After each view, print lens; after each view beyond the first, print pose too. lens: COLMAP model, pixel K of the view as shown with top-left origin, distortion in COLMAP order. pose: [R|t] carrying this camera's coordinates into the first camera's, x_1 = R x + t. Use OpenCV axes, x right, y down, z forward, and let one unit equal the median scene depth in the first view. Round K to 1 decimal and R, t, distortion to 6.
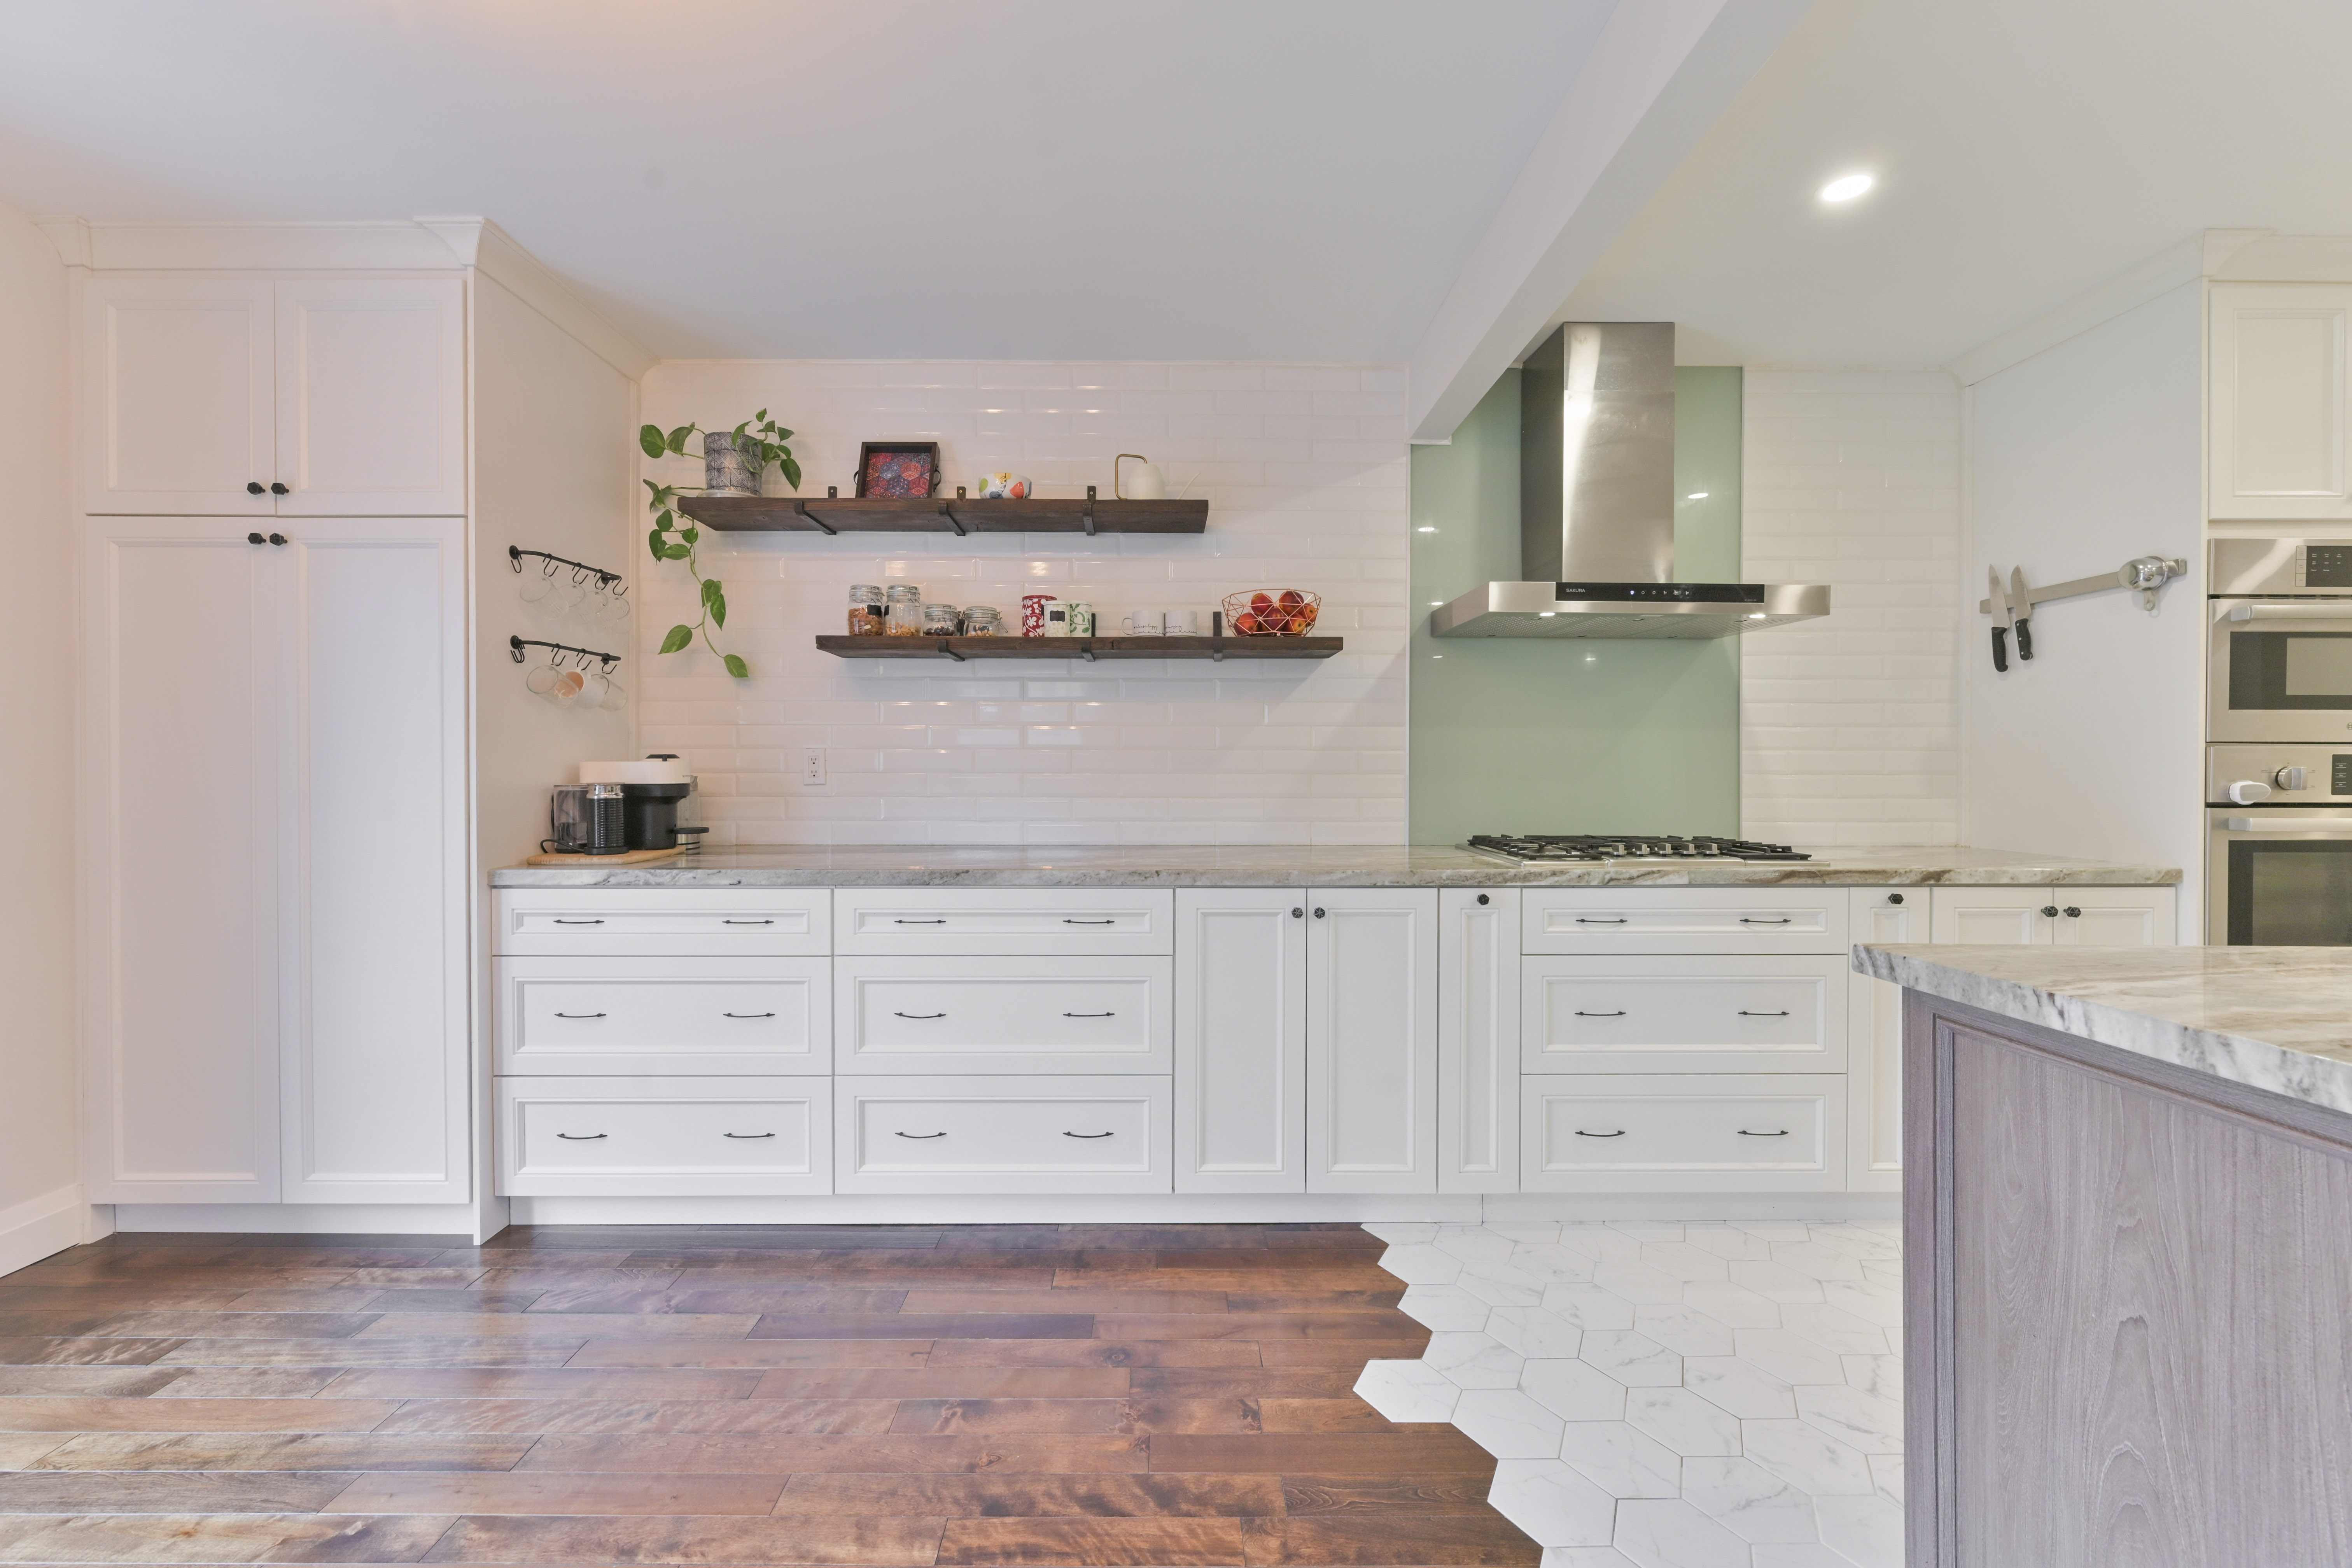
lens RADIAL K [[926.3, 0, 1176.1], [0, 926.3, 765.4], [0, 0, 1]] dist [-0.001070, -0.000154]
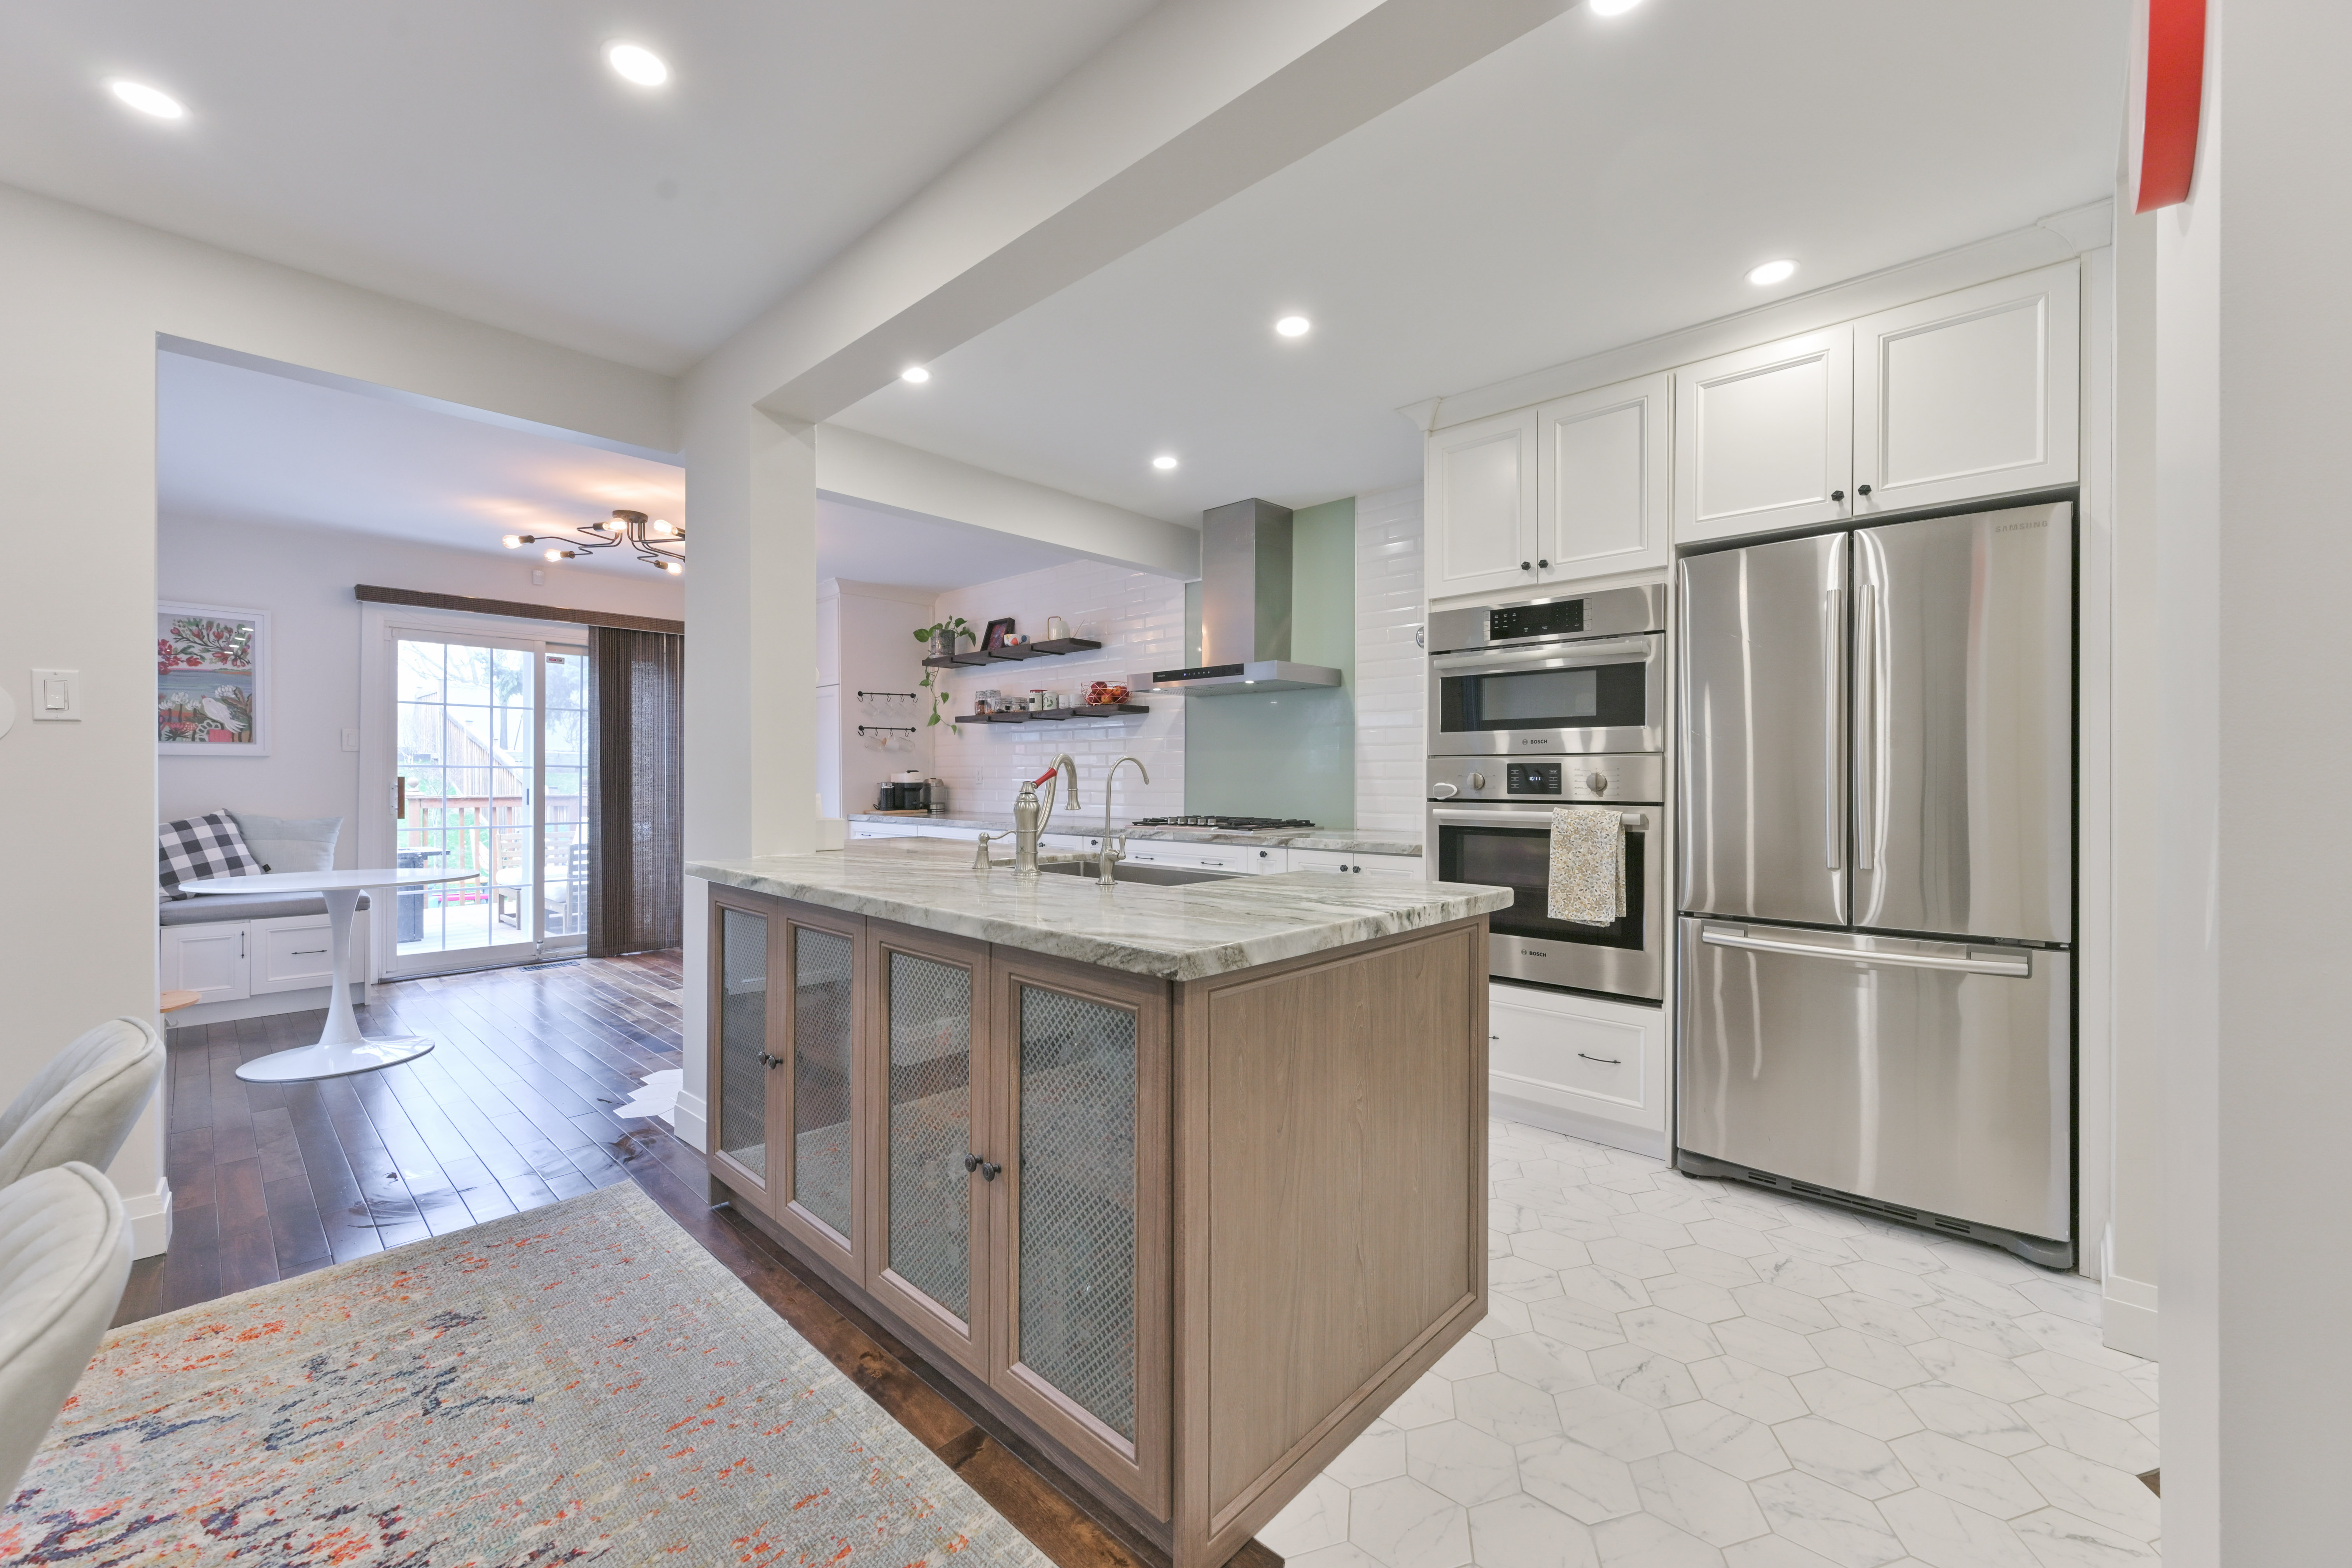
lens RADIAL K [[926.3, 0, 1187.7], [0, 926.3, 783.6], [0, 0, 1]] dist [-0.001070, -0.000154]
pose [[0.731707, 0.004666, -0.681603, 1.730759], [-0.003088, 0.999989, 0.003530, 0.012767], [0.681612, -0.000478, 0.731713, -0.283850]]
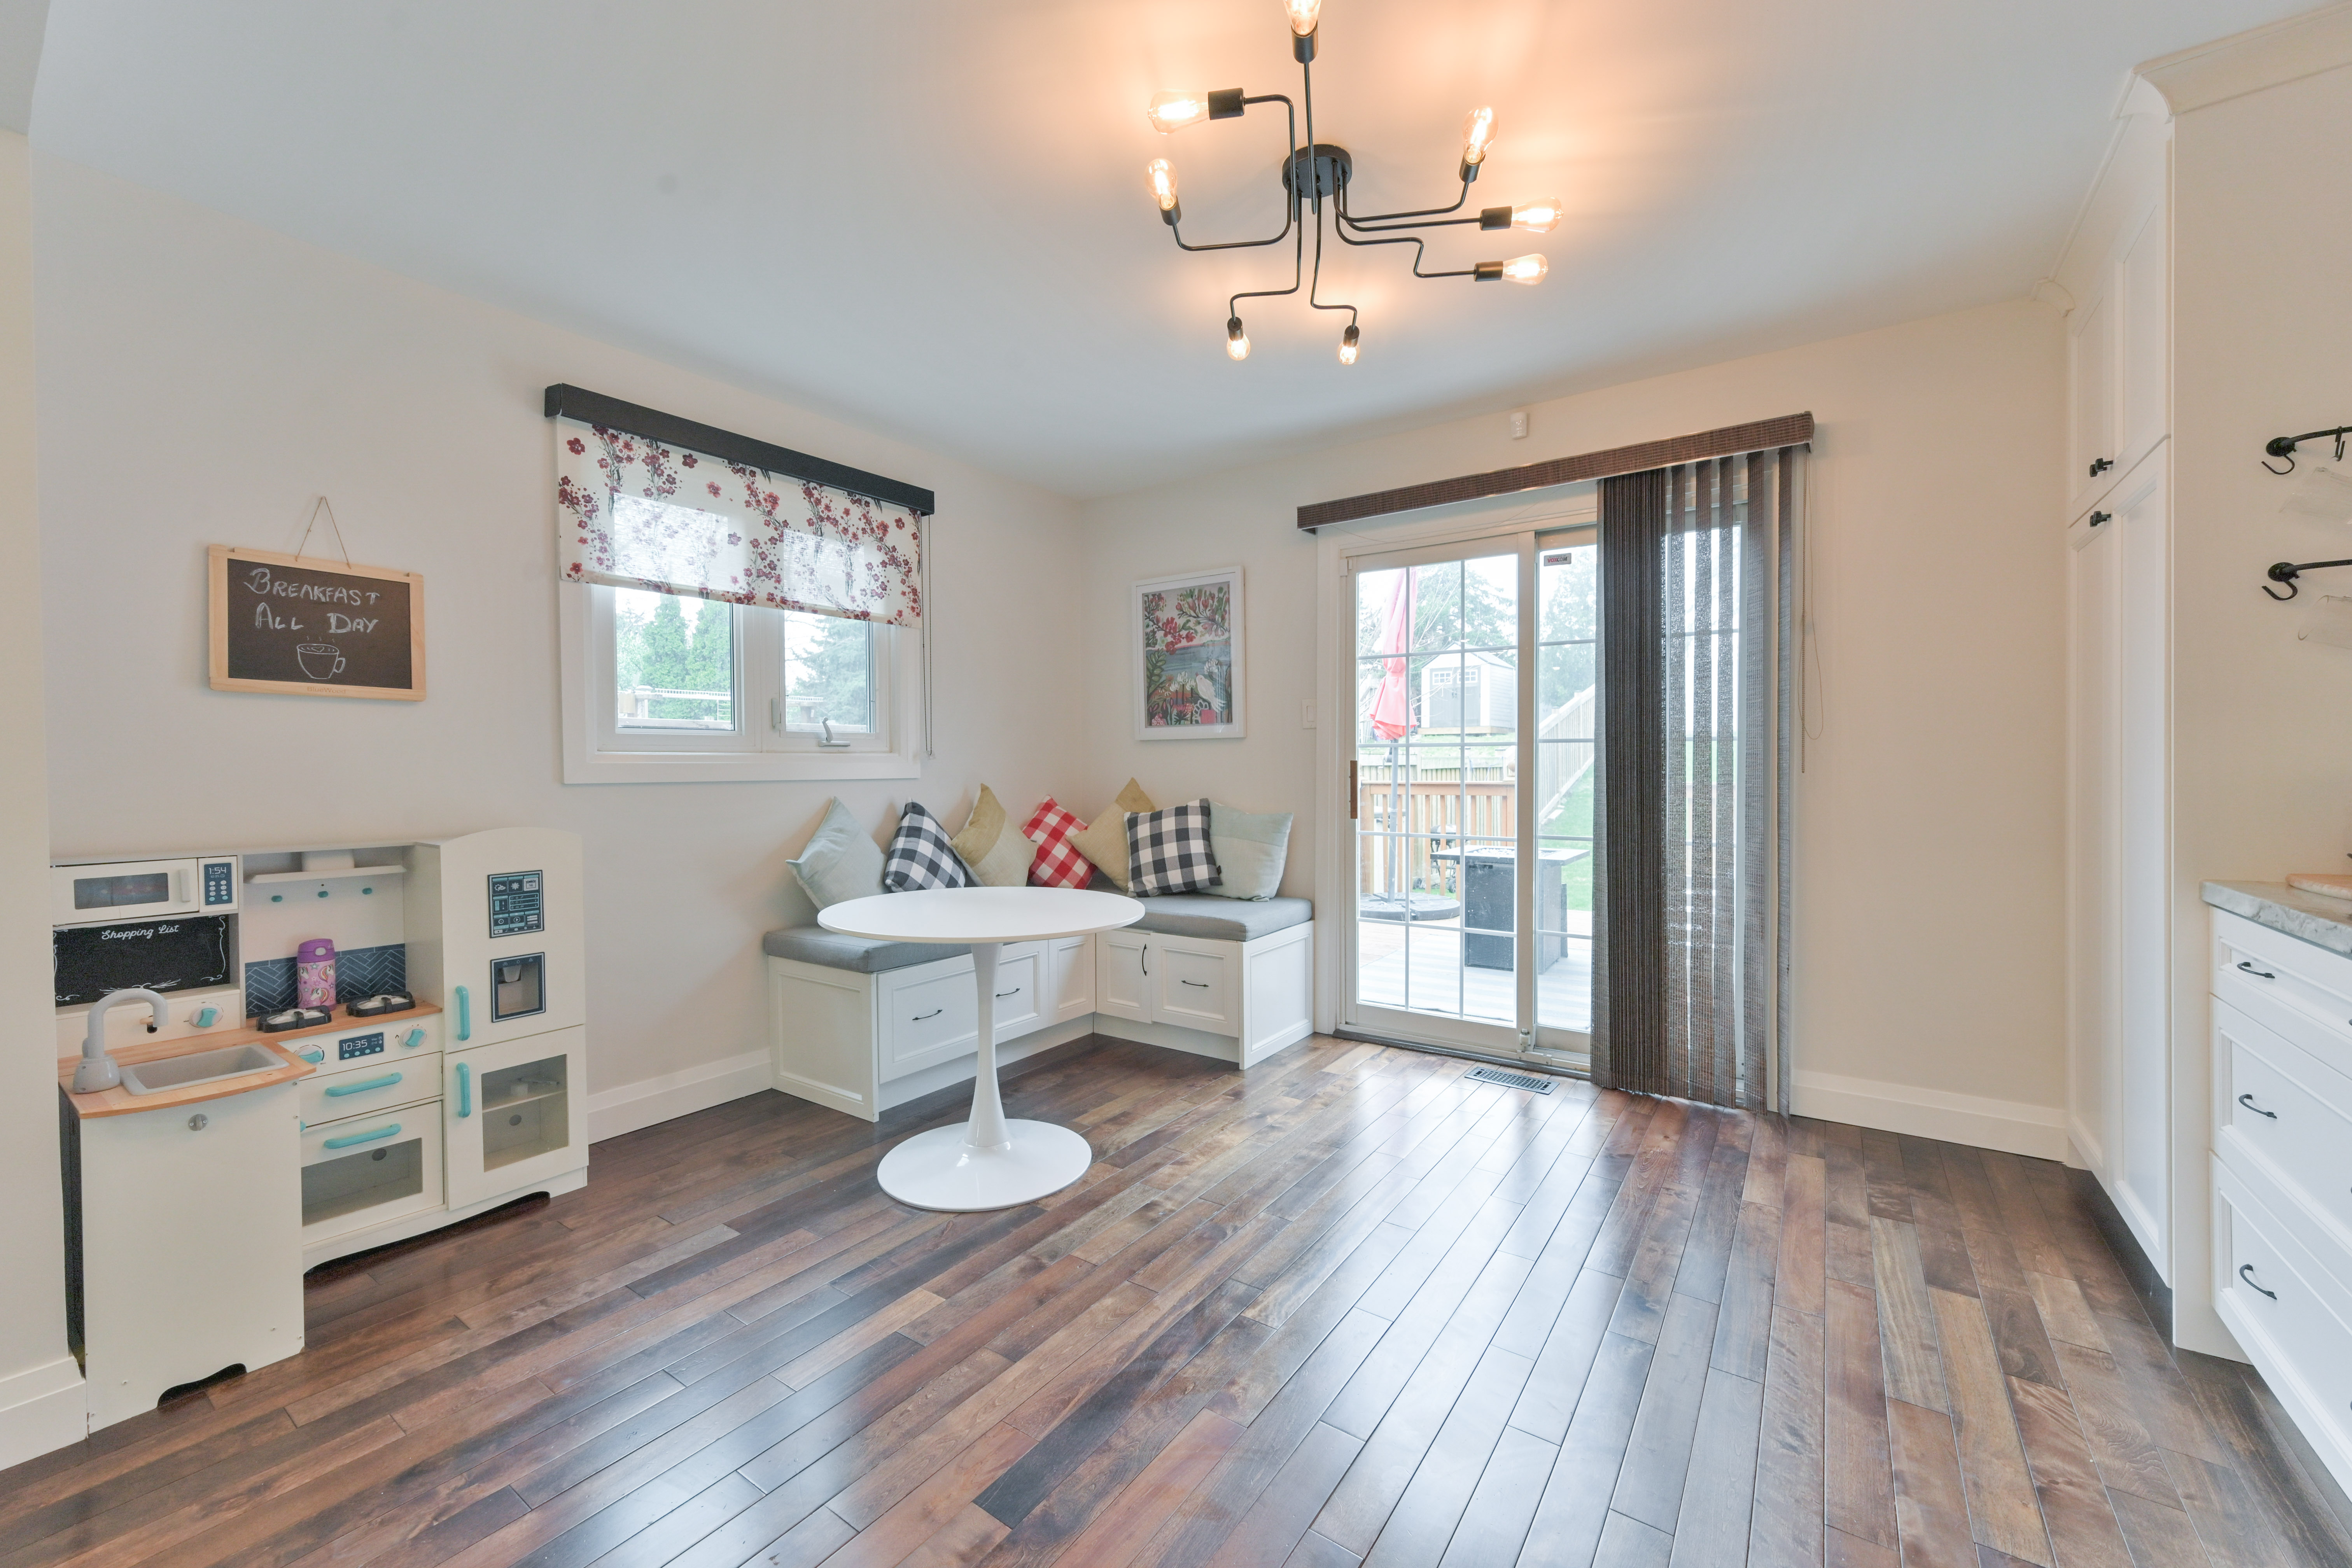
lens RADIAL K [[926.3, 0, 1179.3], [0, 926.3, 774.8], [0, 0, 1]] dist [-0.001070, -0.000154]
pose [[-0.590209, 0.014761, -0.807116, 0.363184], [0.004981, 0.999880, 0.014644, 0.008674], [0.807235, 0.004623, -0.590212, 0.727524]]
